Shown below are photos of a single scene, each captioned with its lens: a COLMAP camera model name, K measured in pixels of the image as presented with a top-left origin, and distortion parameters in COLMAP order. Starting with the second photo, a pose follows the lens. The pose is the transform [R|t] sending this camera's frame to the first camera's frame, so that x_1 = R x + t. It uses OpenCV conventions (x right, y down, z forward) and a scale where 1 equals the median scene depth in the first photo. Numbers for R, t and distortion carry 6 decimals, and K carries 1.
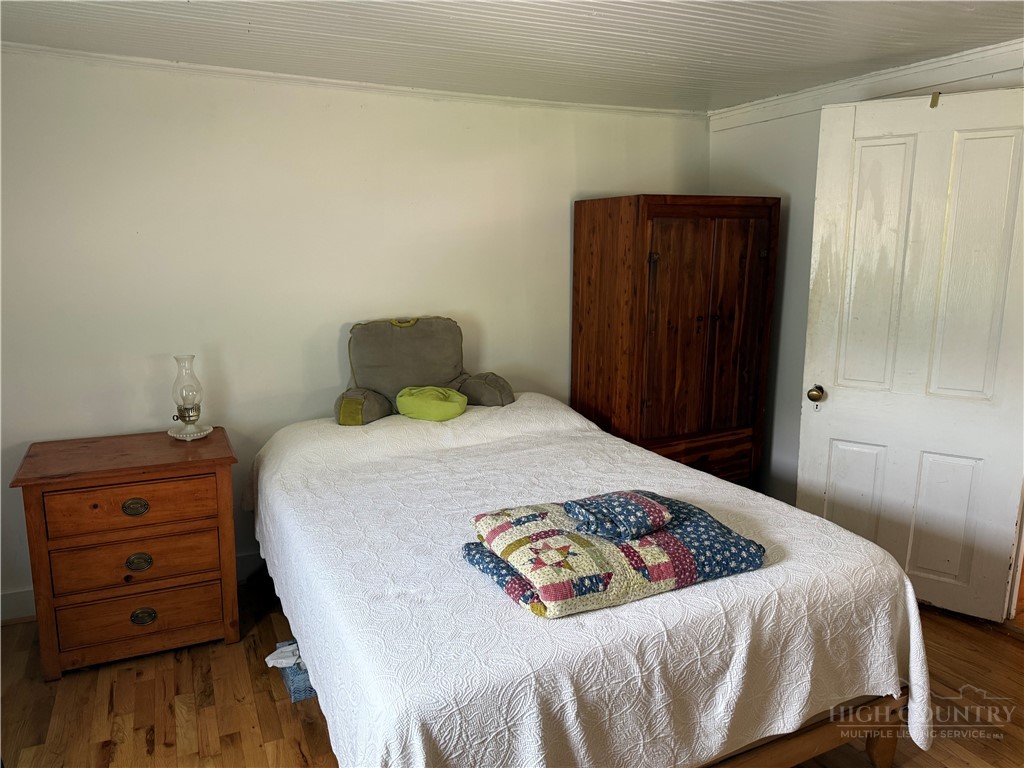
lens RADIAL K [[718.7, 0, 514.1], [0, 718.7, 389.0], [0, 0, 1]] dist [0.112198, -0.182154]
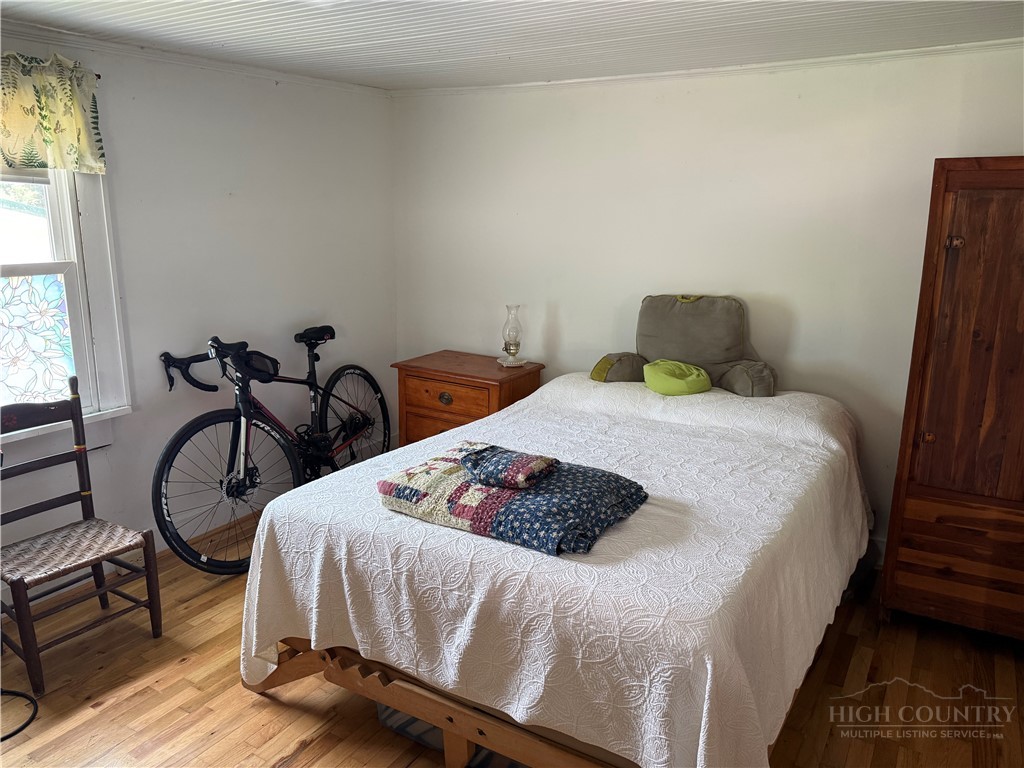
lens RADIAL K [[718.7, 0, 514.1], [0, 718.7, 389.0], [0, 0, 1]] dist [0.112198, -0.182154]
pose [[0.527909, 0.193196, -0.827035, 0.759758], [-0.182101, 0.976885, 0.111963, -0.047380], [0.829549, 0.091498, 0.550887, 0.295922]]
